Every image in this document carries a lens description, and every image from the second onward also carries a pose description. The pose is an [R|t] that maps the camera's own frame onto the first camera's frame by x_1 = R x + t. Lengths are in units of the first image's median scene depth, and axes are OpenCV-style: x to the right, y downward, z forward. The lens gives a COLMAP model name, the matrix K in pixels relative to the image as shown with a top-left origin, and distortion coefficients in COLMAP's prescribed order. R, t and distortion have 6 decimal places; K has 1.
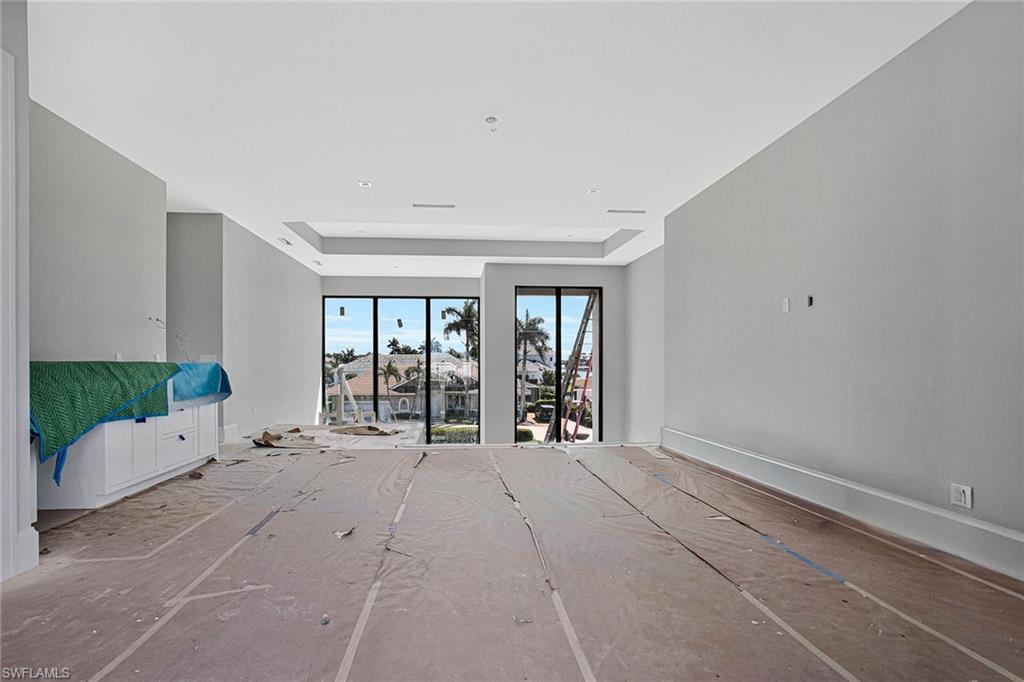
lens RADIAL K [[511.5, 0, 505.9], [0, 511.5, 351.3], [0, 0, 1]] dist [-0.029702, 0.015577]
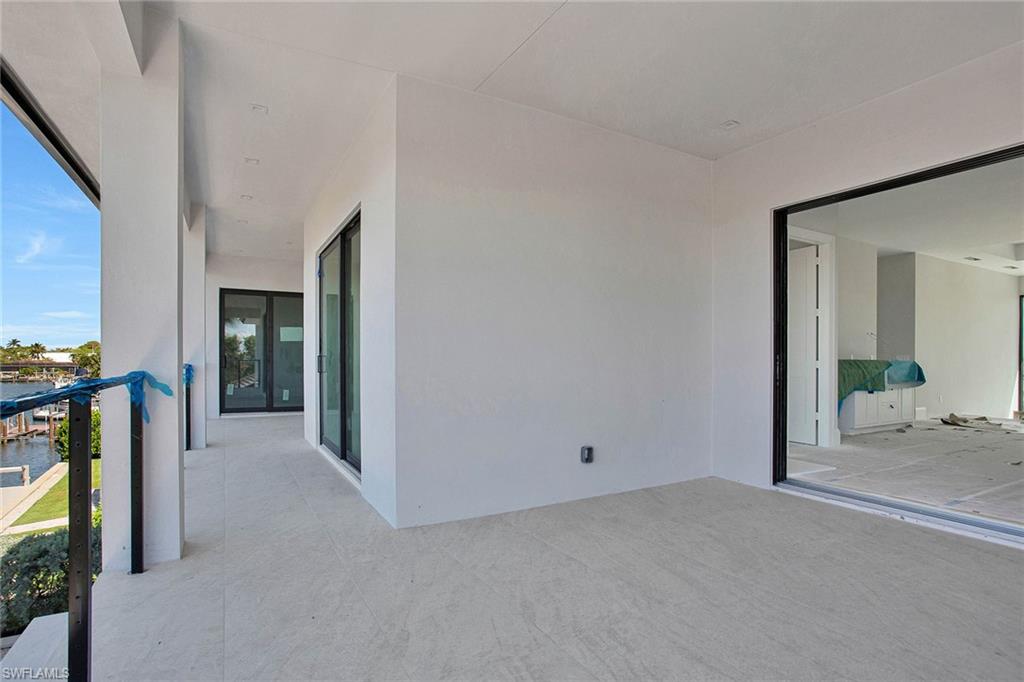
lens RADIAL K [[511.5, 0, 500.8], [0, 511.5, 351.7], [0, 0, 1]] dist [-0.029702, 0.015577]
pose [[0.395874, 0.002994, -0.918300, 0.346219], [0.005105, 0.999972, 0.005461, -0.021288], [0.918291, -0.006850, 0.395848, -0.775382]]
